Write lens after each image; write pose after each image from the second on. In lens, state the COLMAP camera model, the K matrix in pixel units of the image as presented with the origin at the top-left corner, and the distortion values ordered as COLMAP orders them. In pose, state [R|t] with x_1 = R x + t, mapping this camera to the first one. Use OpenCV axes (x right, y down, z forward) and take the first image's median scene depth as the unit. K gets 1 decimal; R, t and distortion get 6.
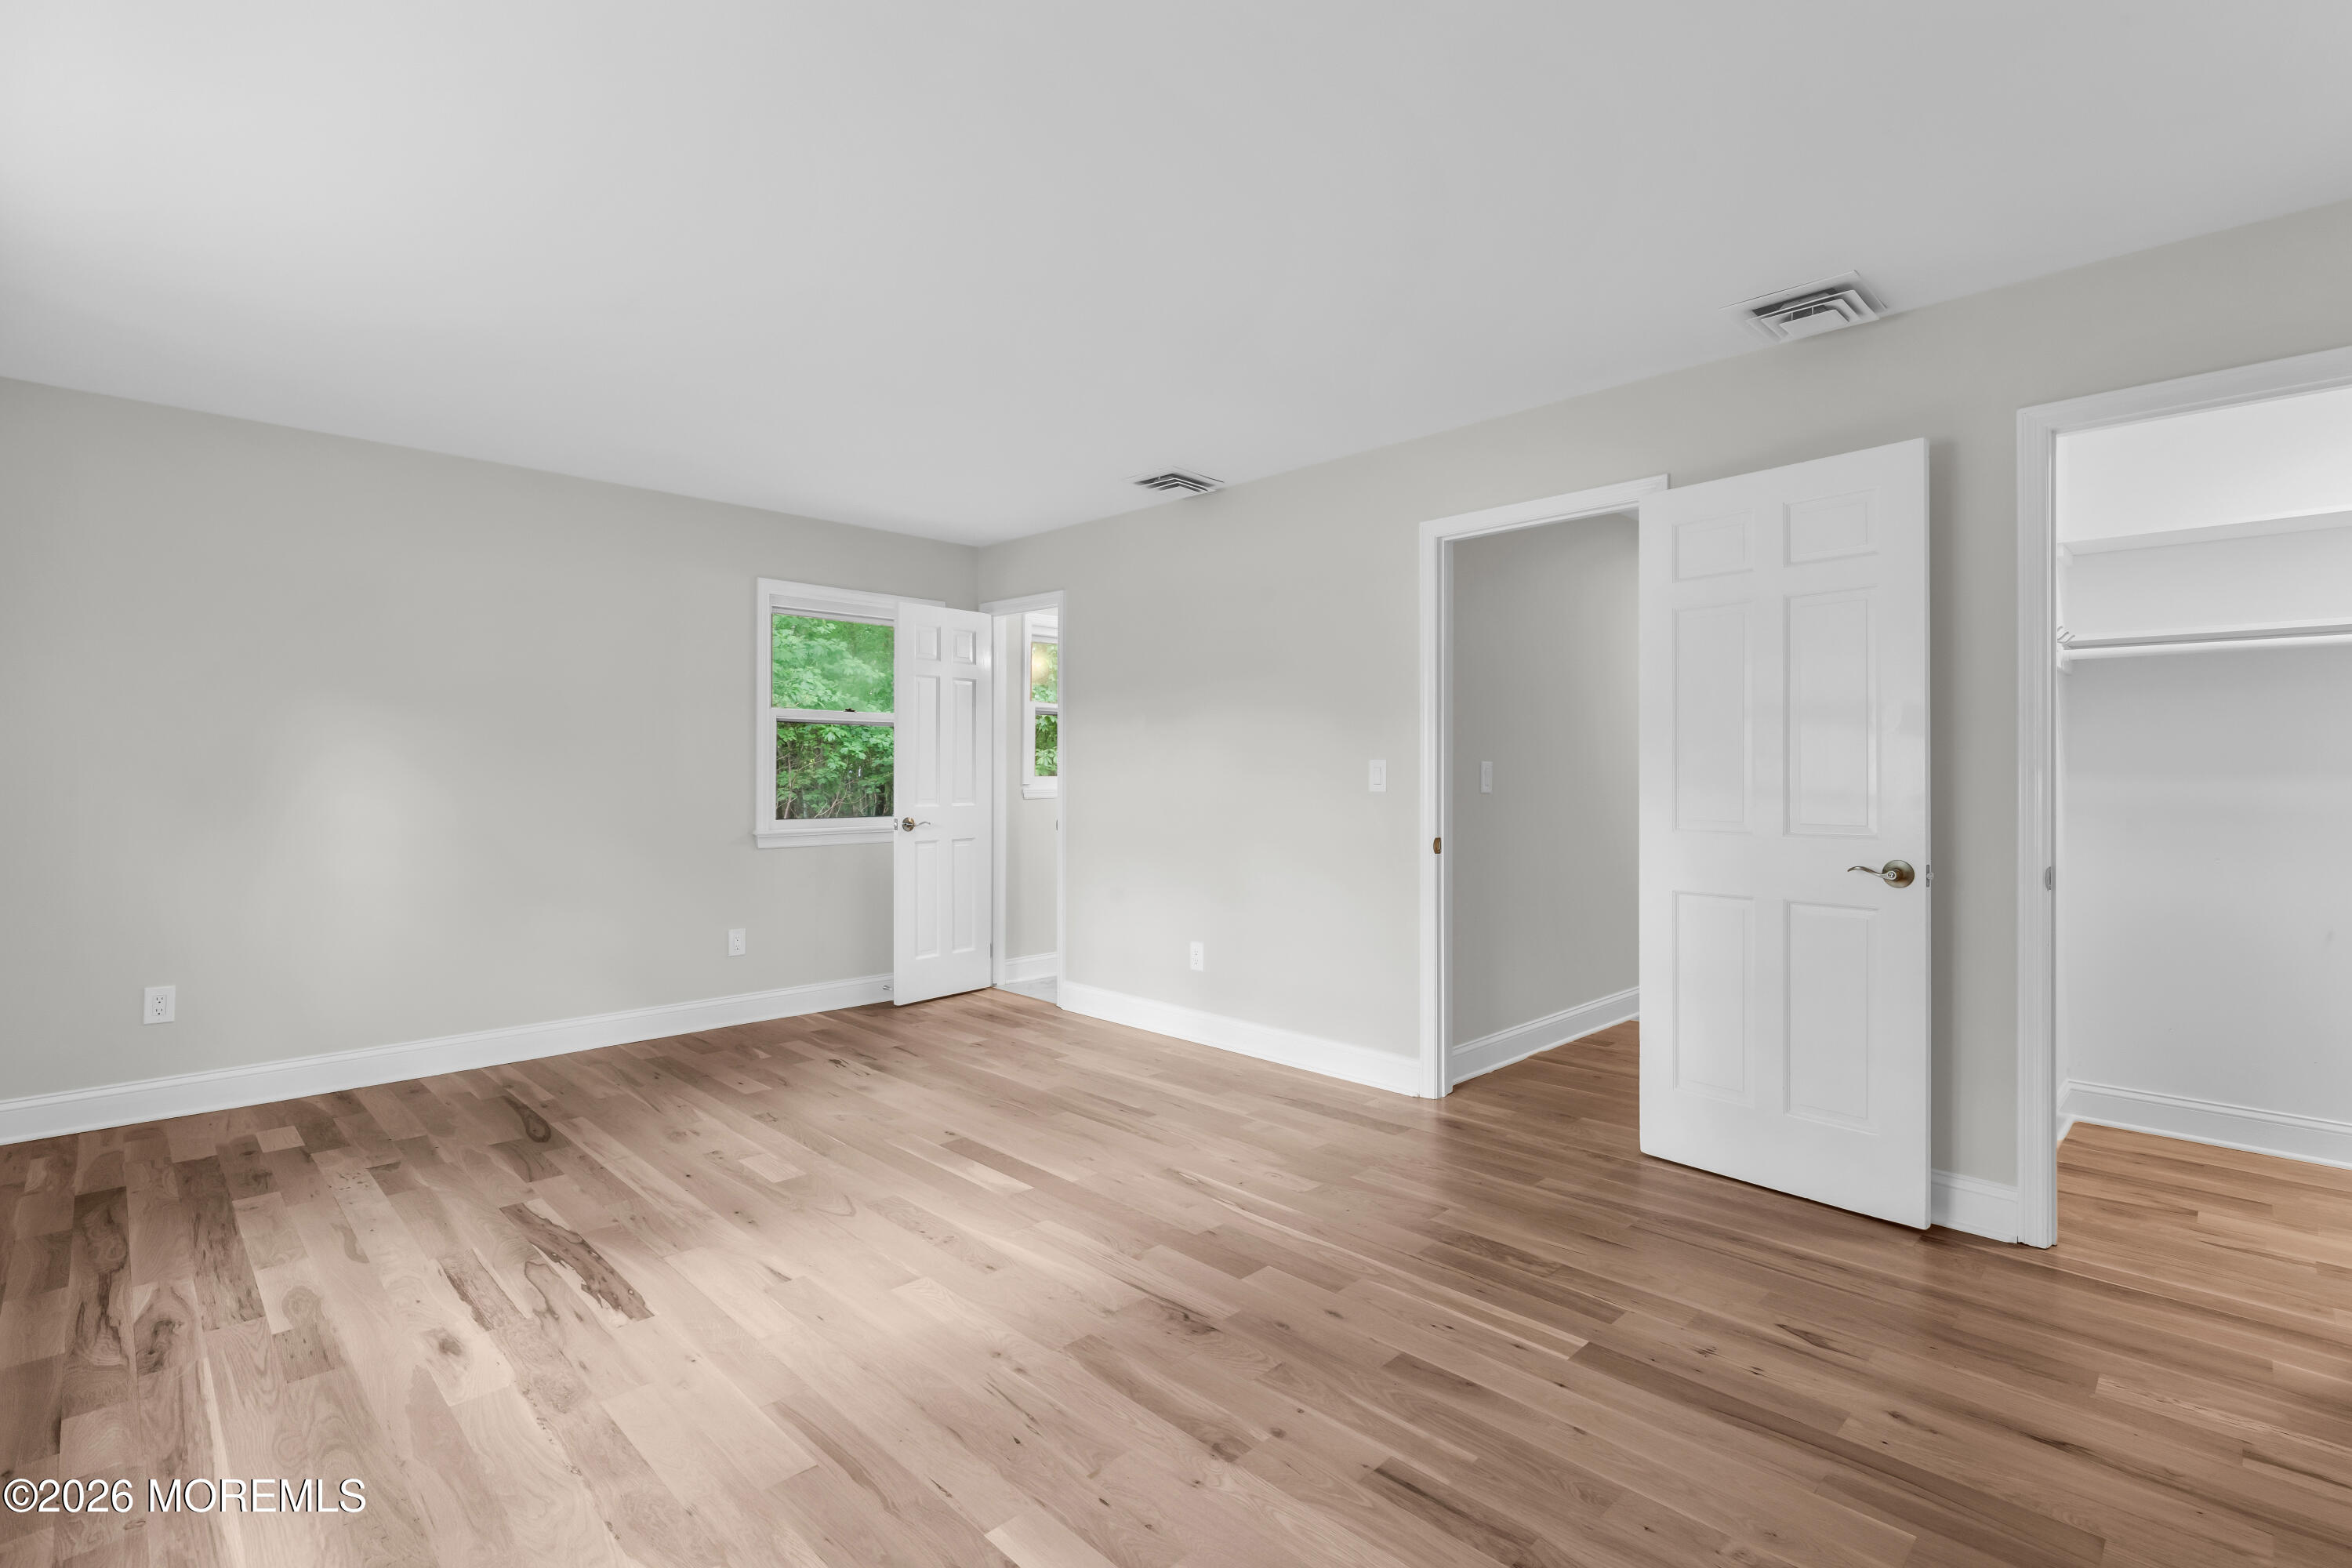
lens RADIAL K [[1088.3, 0, 1176.0], [0, 1088.3, 784.0], [0, 0, 1]] dist [-0.003347, 0.000199]
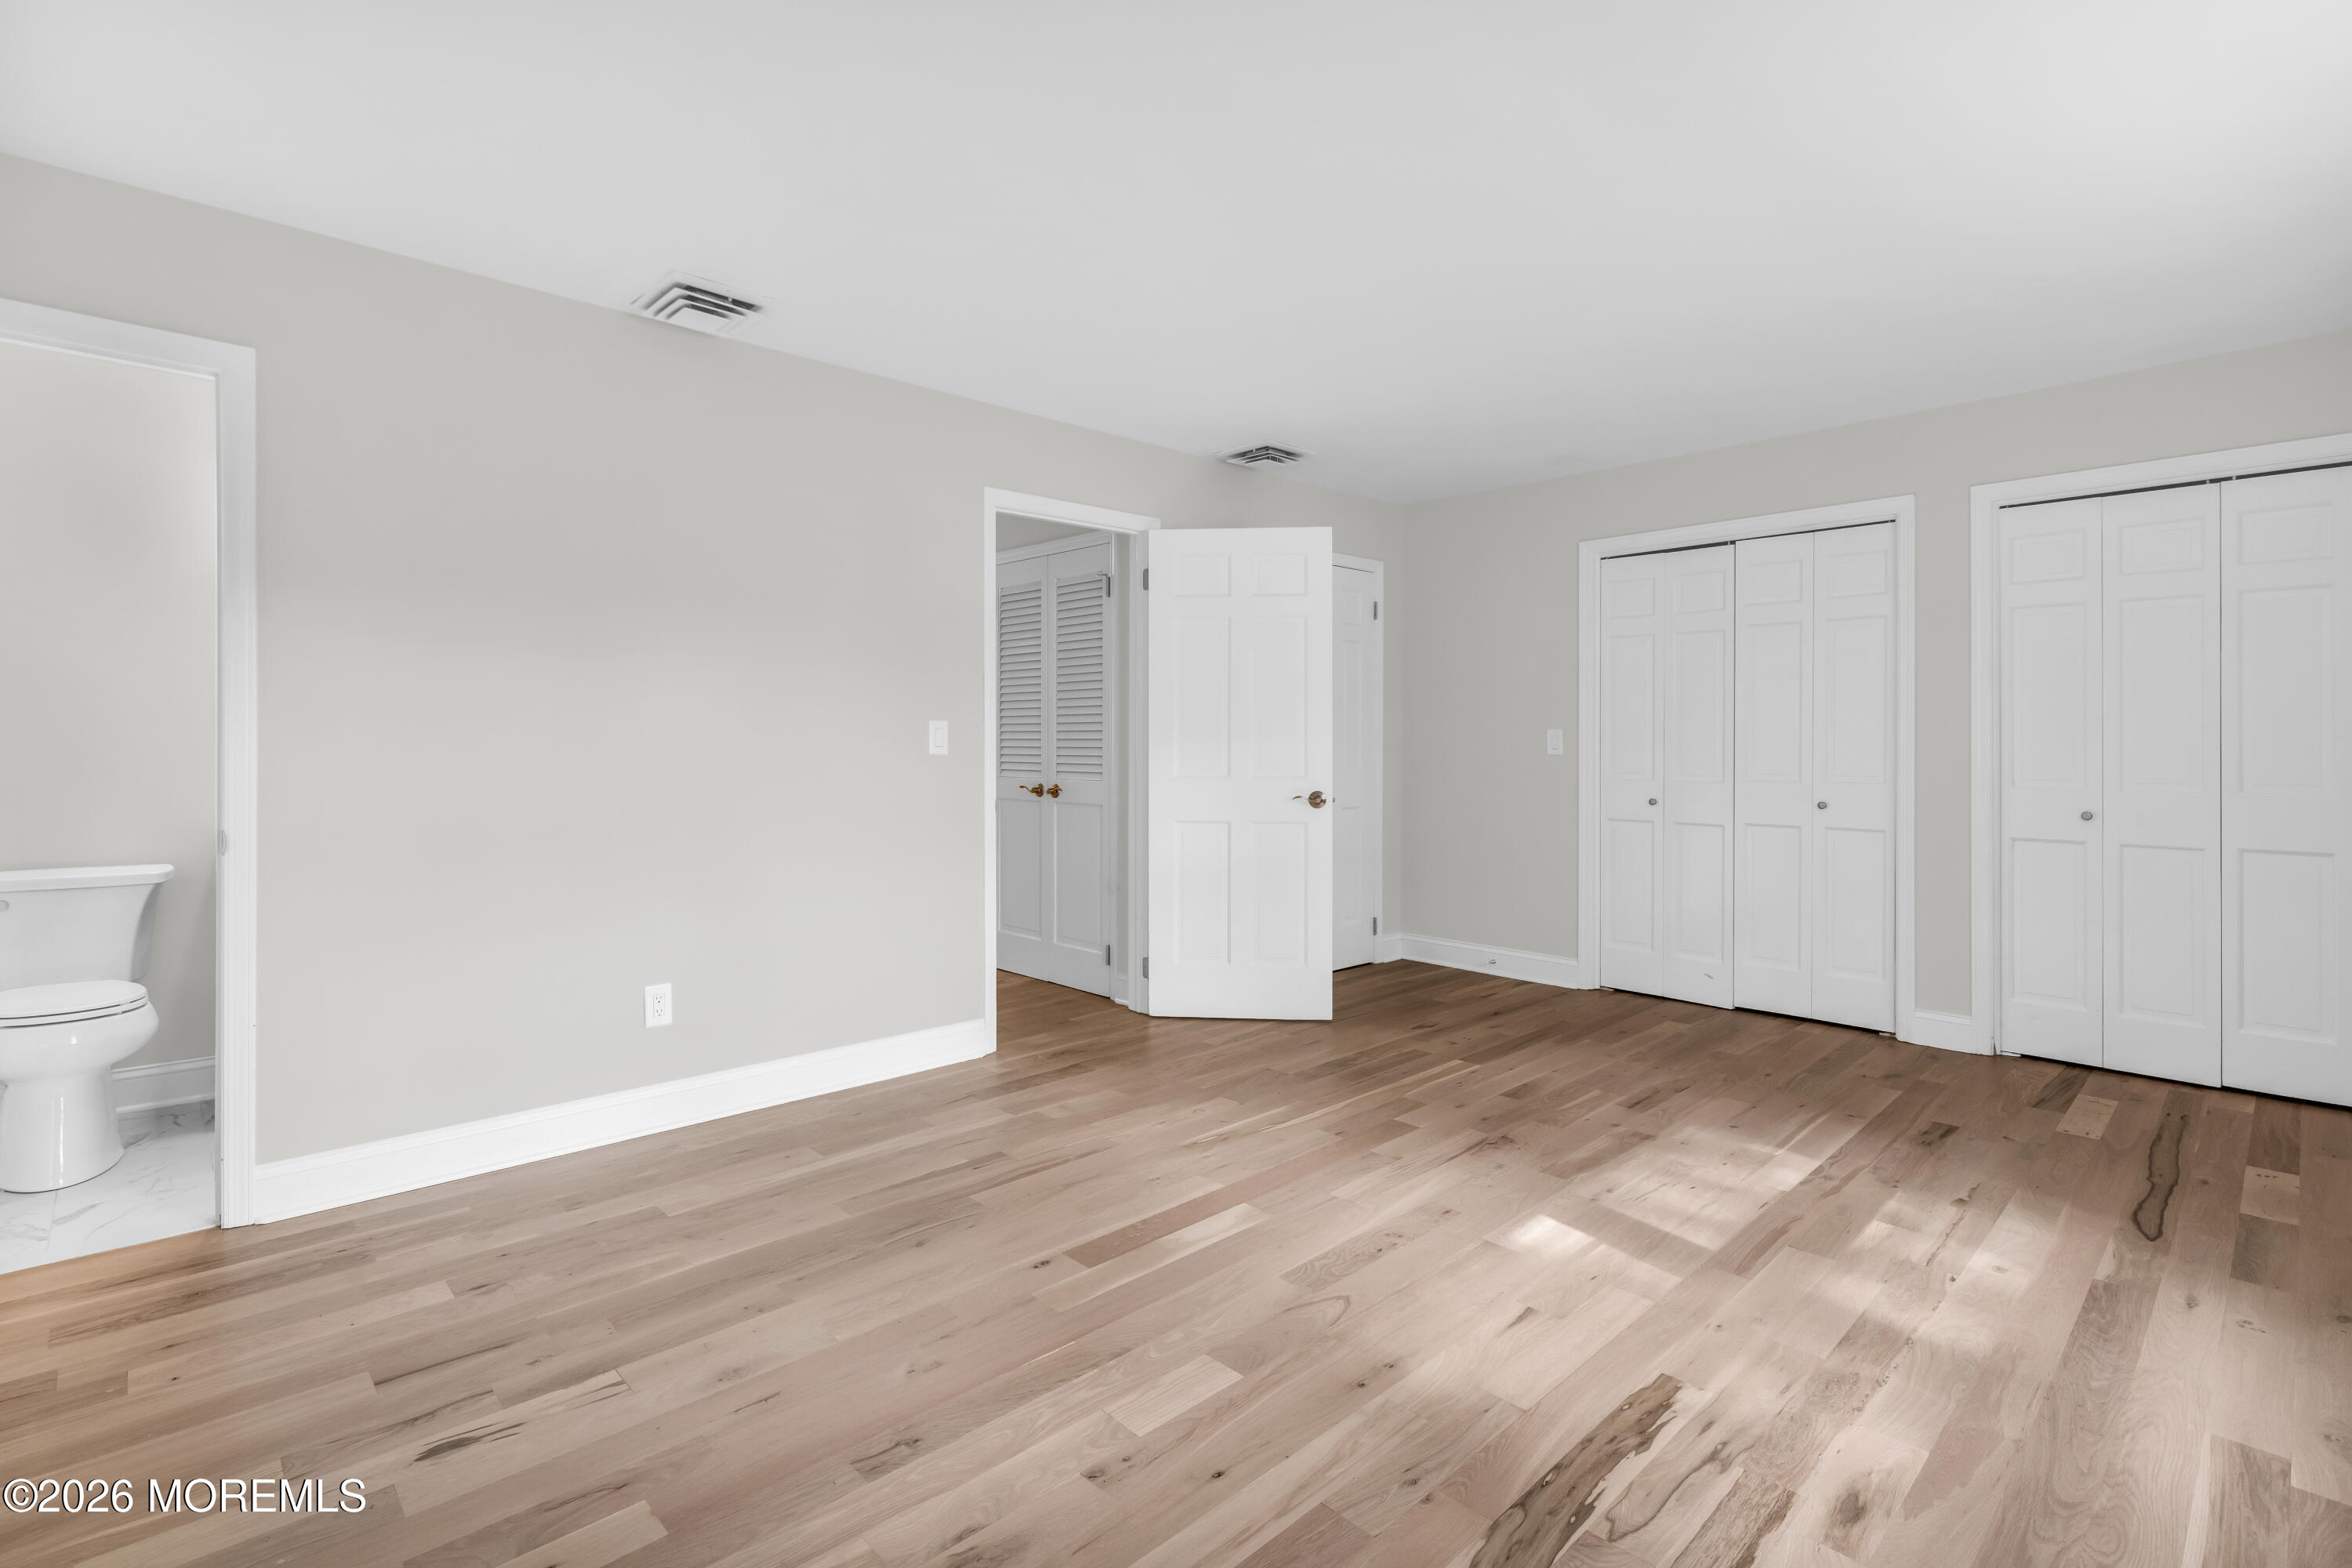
lens RADIAL K [[1103.8, 0, 1165.5], [0, 1103.8, 753.3], [0, 0, 1]] dist [-0.001290, -0.000321]
pose [[0.020873, -0.014677, 0.999674, -1.244856], [0.008320, 0.999860, 0.014506, -0.009844], [-0.999748, 0.008014, 0.020992, 1.267000]]
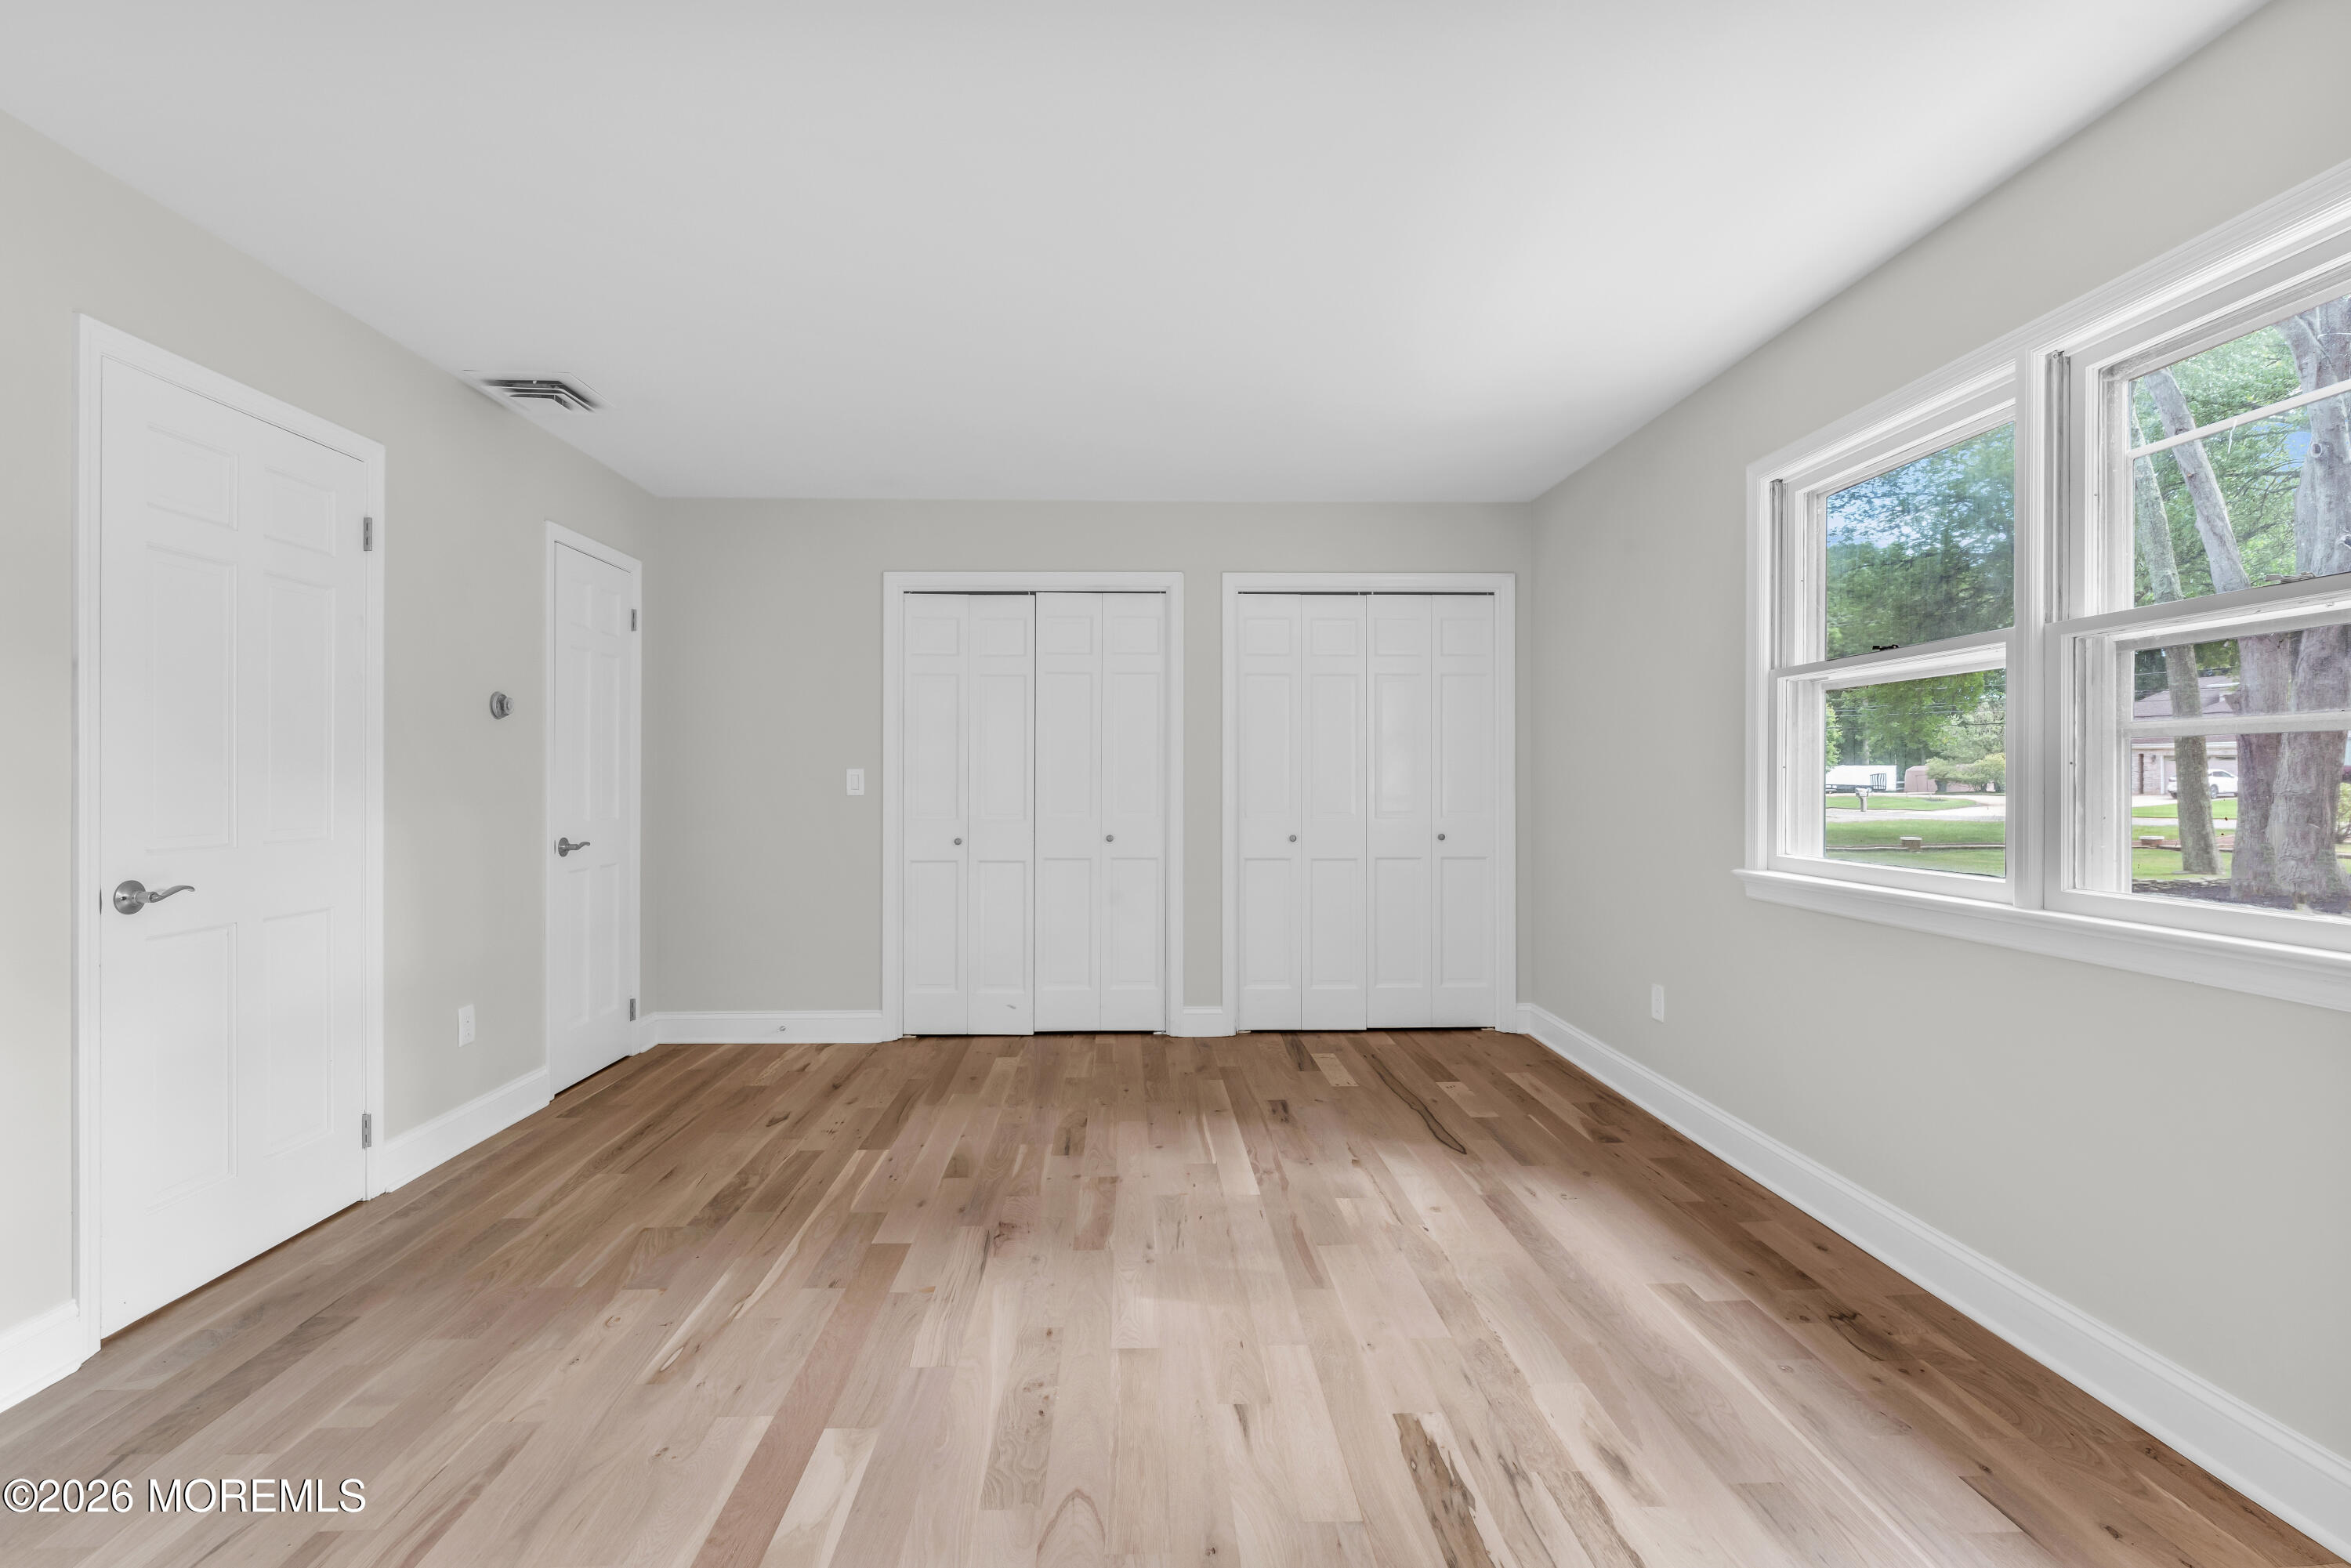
lens RADIAL K [[1087.8, 0, 1175.5], [0, 1087.8, 784.0], [0, 0, 1]] dist [-0.003347, 0.000199]
pose [[-0.739542, -0.006362, 0.673080, -0.856259], [0.002809, 0.999917, 0.012538, -0.013657], [-0.673104, 0.011163, -0.739463, 1.611572]]
